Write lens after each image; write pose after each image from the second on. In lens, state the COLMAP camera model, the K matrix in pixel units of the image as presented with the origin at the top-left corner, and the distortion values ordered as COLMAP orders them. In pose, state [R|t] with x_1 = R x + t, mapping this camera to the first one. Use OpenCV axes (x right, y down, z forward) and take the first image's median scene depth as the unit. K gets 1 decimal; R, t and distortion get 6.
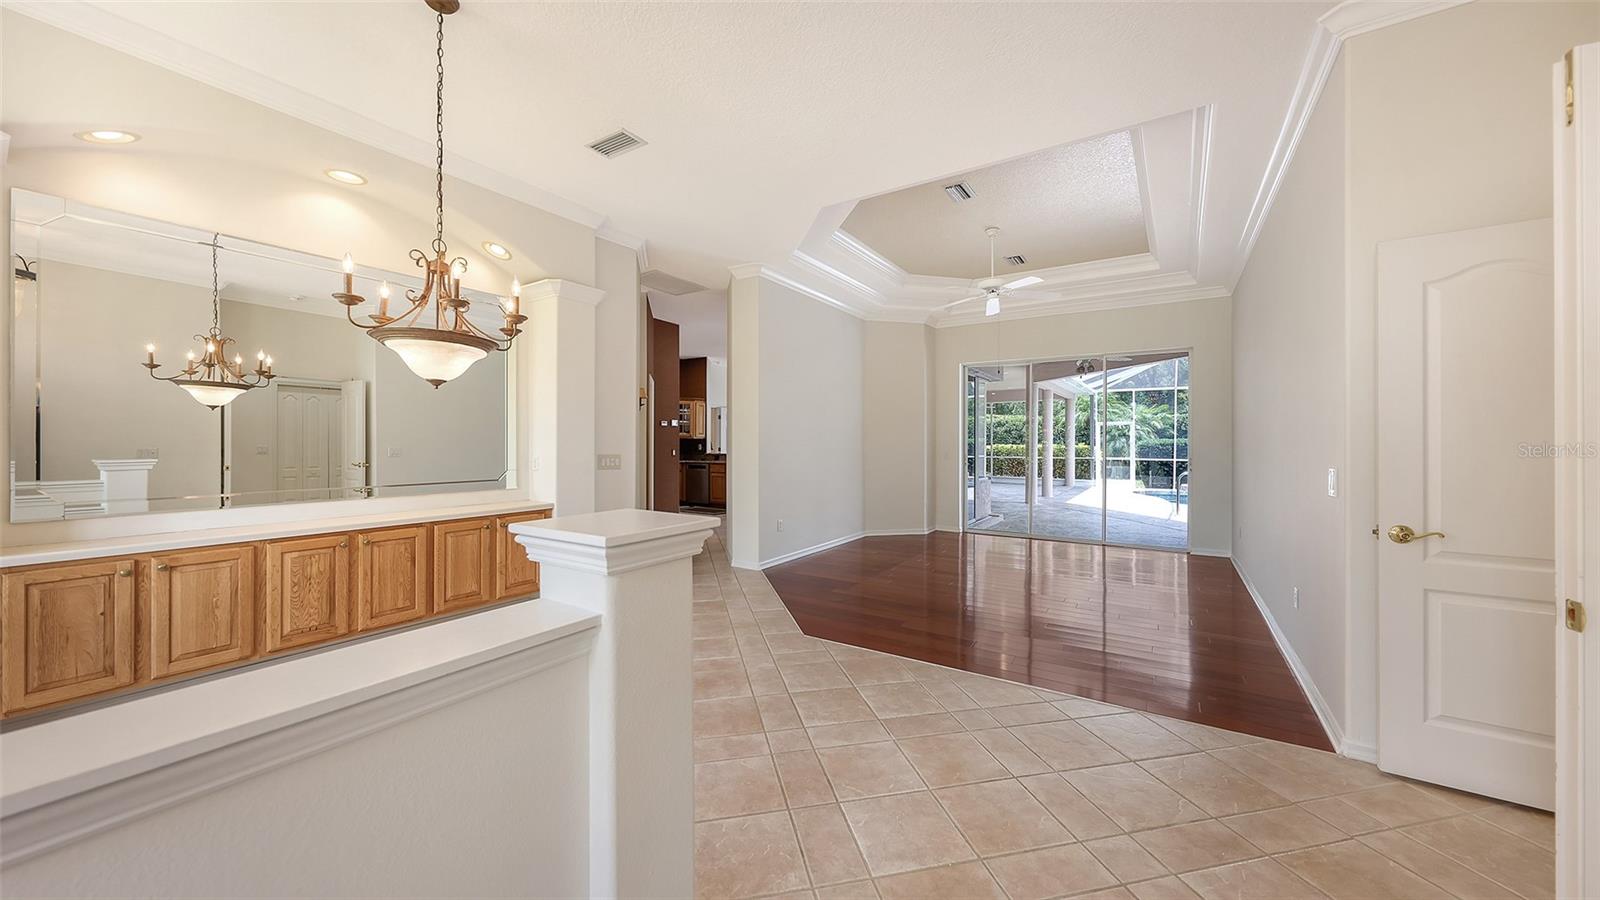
lens RADIAL K [[559.1, 0, 803.4], [0, 559.1, 447.0], [0, 0, 1]] dist [0.007874, -0.000017]
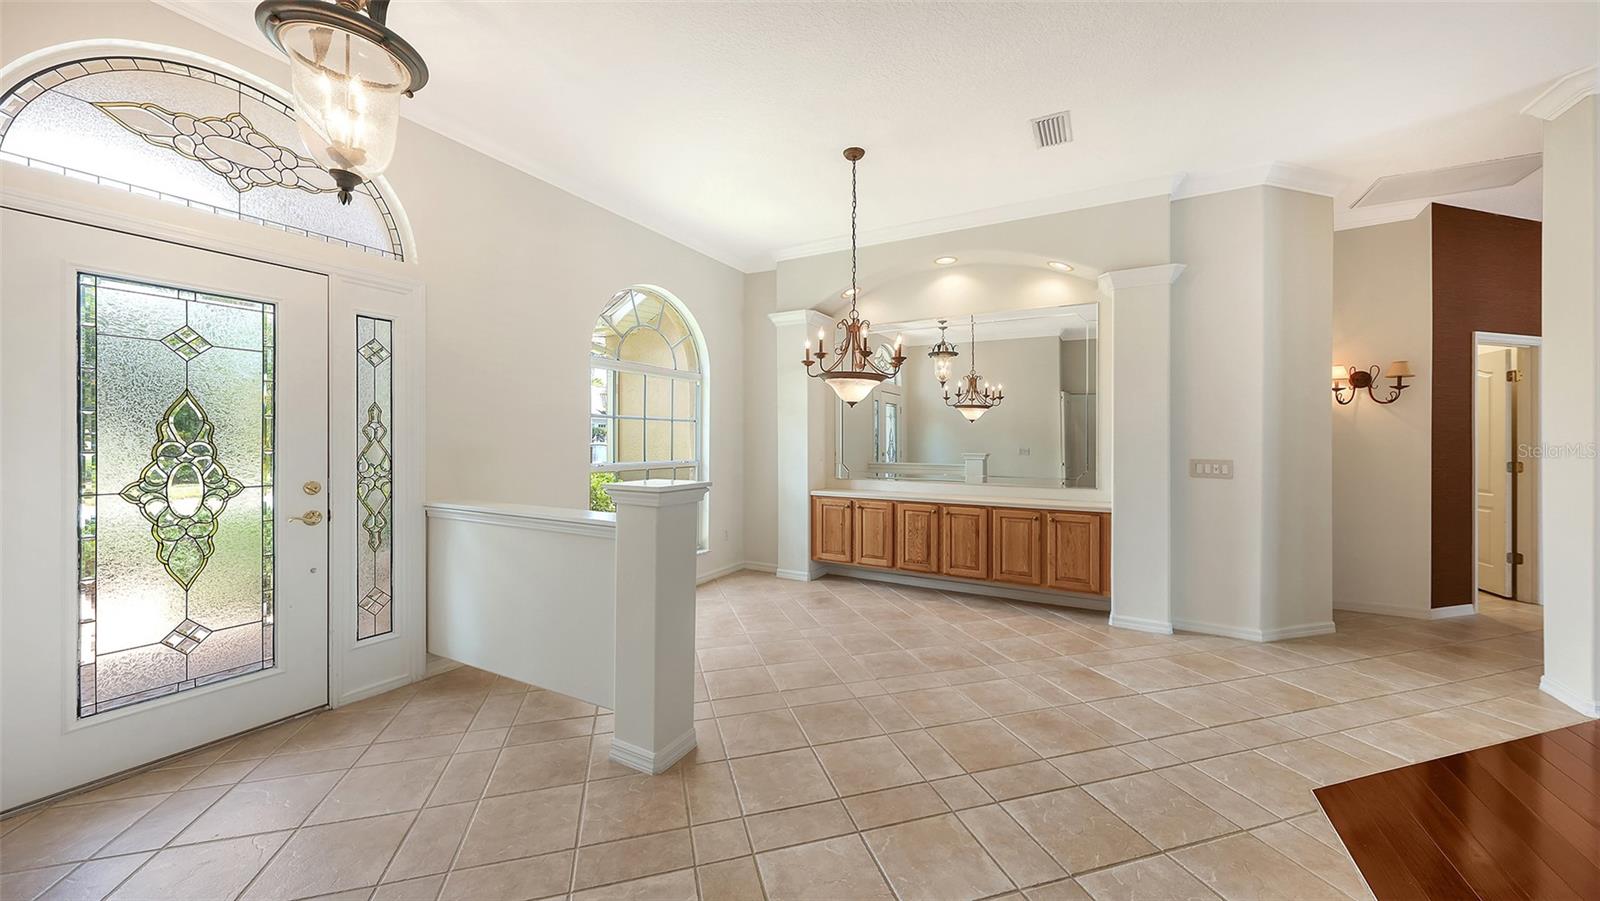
lens RADIAL K [[559.1, 0, 803.4], [0, 559.1, 447.5], [0, 0, 1]] dist [0.007874, -0.000017]
pose [[0.078186, 0.009143, -0.996897, 0.611985], [-0.015333, 0.999851, 0.007968, -0.002104], [0.996821, 0.014663, 0.078315, 0.522727]]
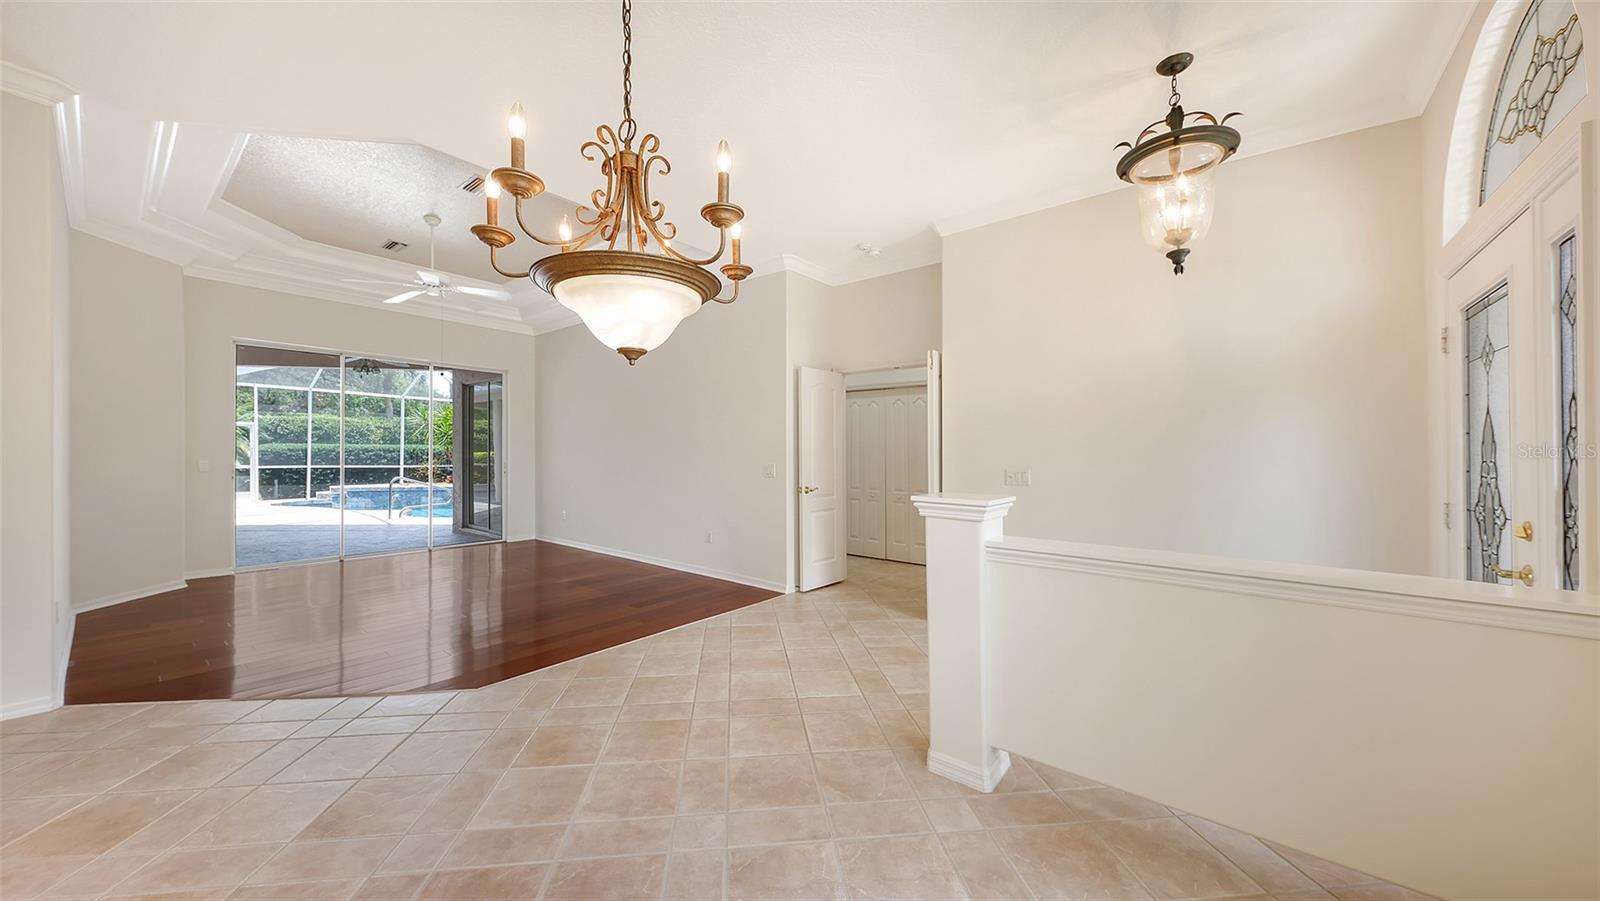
lens RADIAL K [[559.1, 0, 803.4], [0, 559.1, 447.5], [0, 0, 1]] dist [0.007874, -0.000017]
pose [[0.100328, 0.009474, 0.994909, -0.877740], [-0.000112, 0.999955, -0.009511, -0.000798], [-0.994954, 0.000843, 0.100324, 0.531119]]
